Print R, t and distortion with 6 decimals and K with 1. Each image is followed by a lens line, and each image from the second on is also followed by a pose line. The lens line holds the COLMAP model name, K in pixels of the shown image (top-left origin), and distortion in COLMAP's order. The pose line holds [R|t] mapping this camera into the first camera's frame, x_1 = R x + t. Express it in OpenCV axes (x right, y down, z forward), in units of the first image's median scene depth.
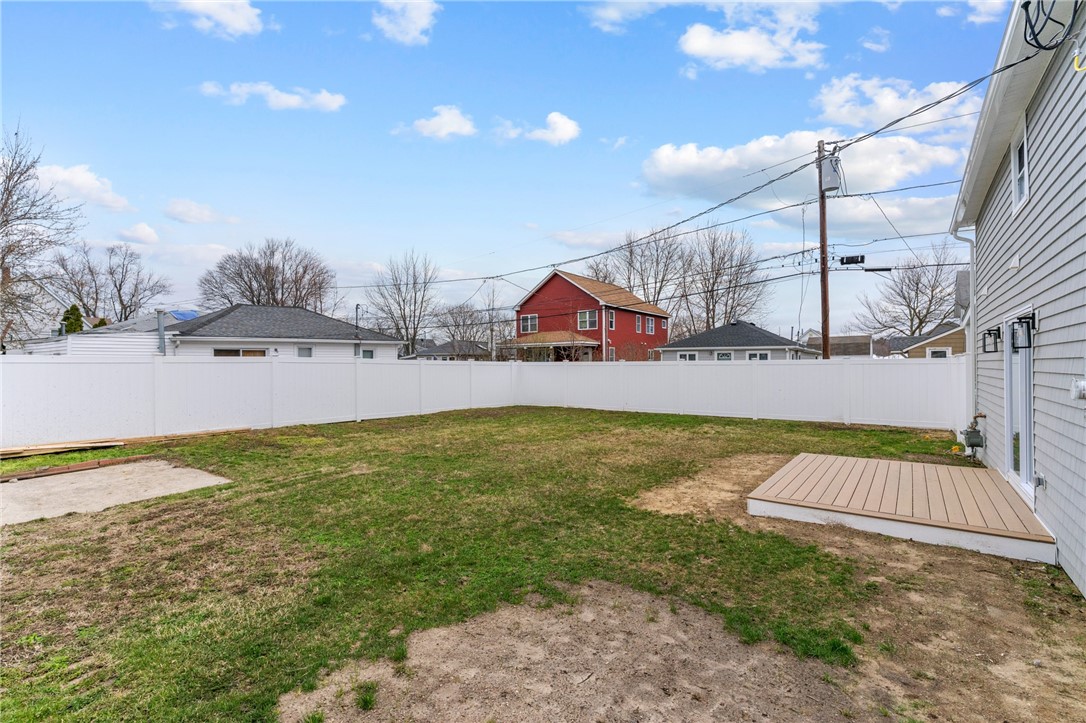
lens RADIAL K [[520.2, 0, 528.6], [0, 520.2, 364.6], [0, 0, 1]] dist [0.001274, 0.000311]
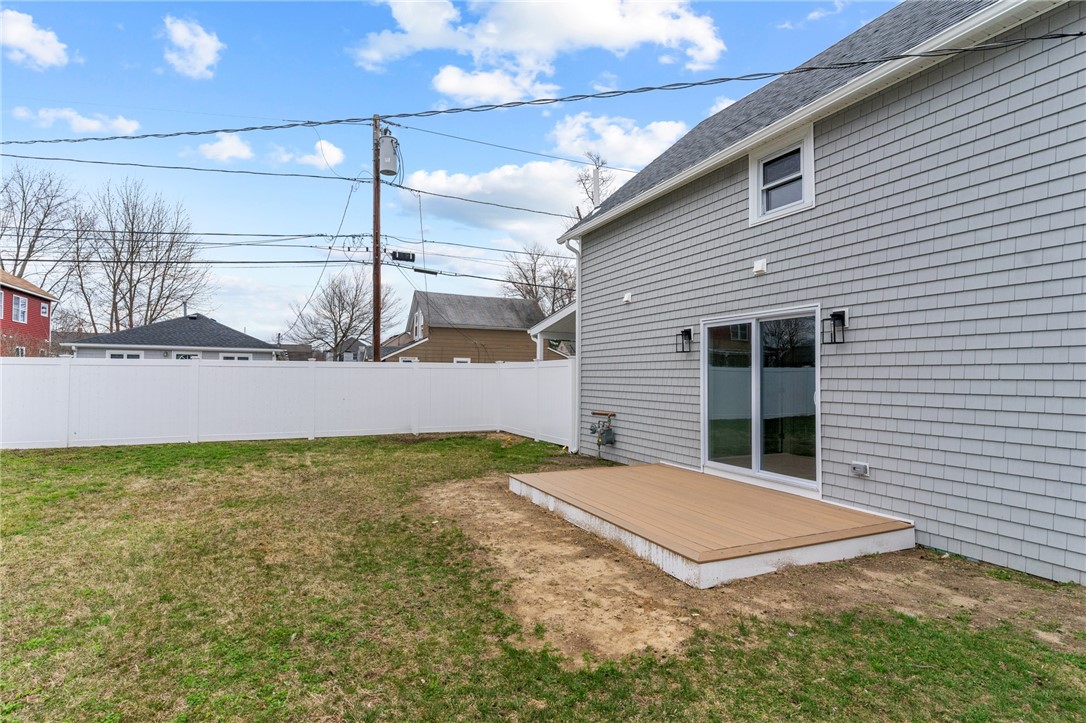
lens RADIAL K [[534.4, 0, 538.1], [0, 534.4, 365.4], [0, 0, 1]] dist [0.001407, 0.000249]
pose [[0.482101, 0.025458, 0.875745, -0.062329], [-0.008045, 0.999664, -0.024631, 0.009799], [-0.876078, 0.004829, 0.482144, 0.227243]]
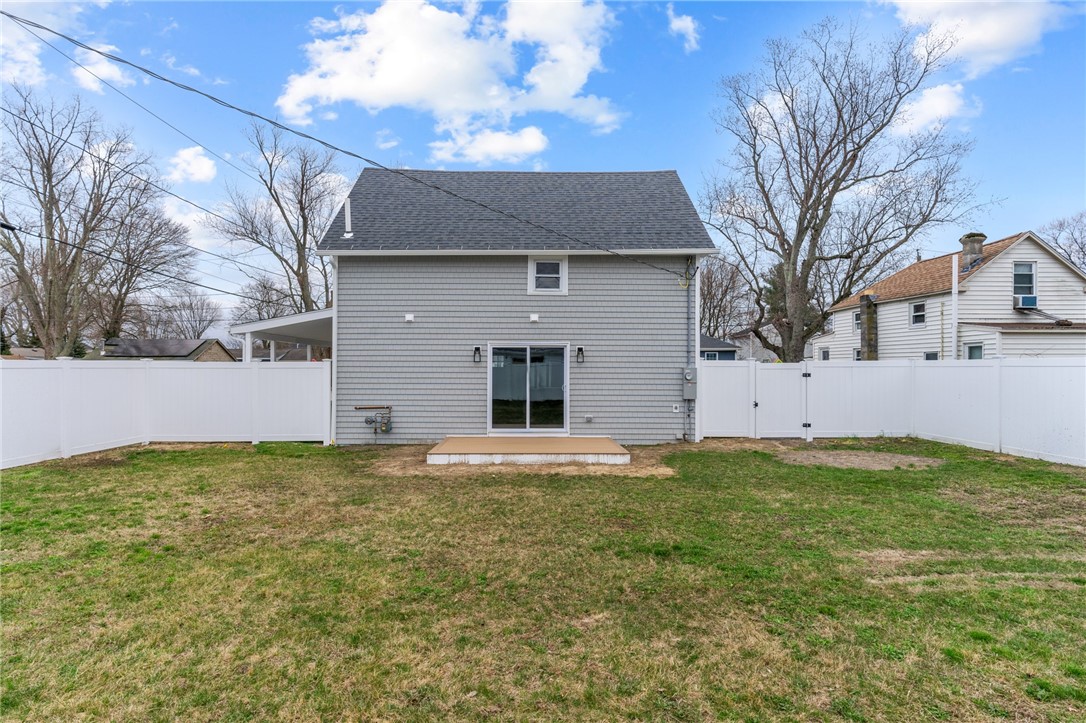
lens RADIAL K [[574.2, 0, 542.5], [0, 574.2, 367.1], [0, 0, 1]] dist [-0.005923, -0.000658]
pose [[-0.611907, 0.006572, 0.790903, -0.209154], [-0.000463, 0.999962, -0.008667, 0.002484], [-0.790930, -0.005669, -0.611881, 0.601599]]
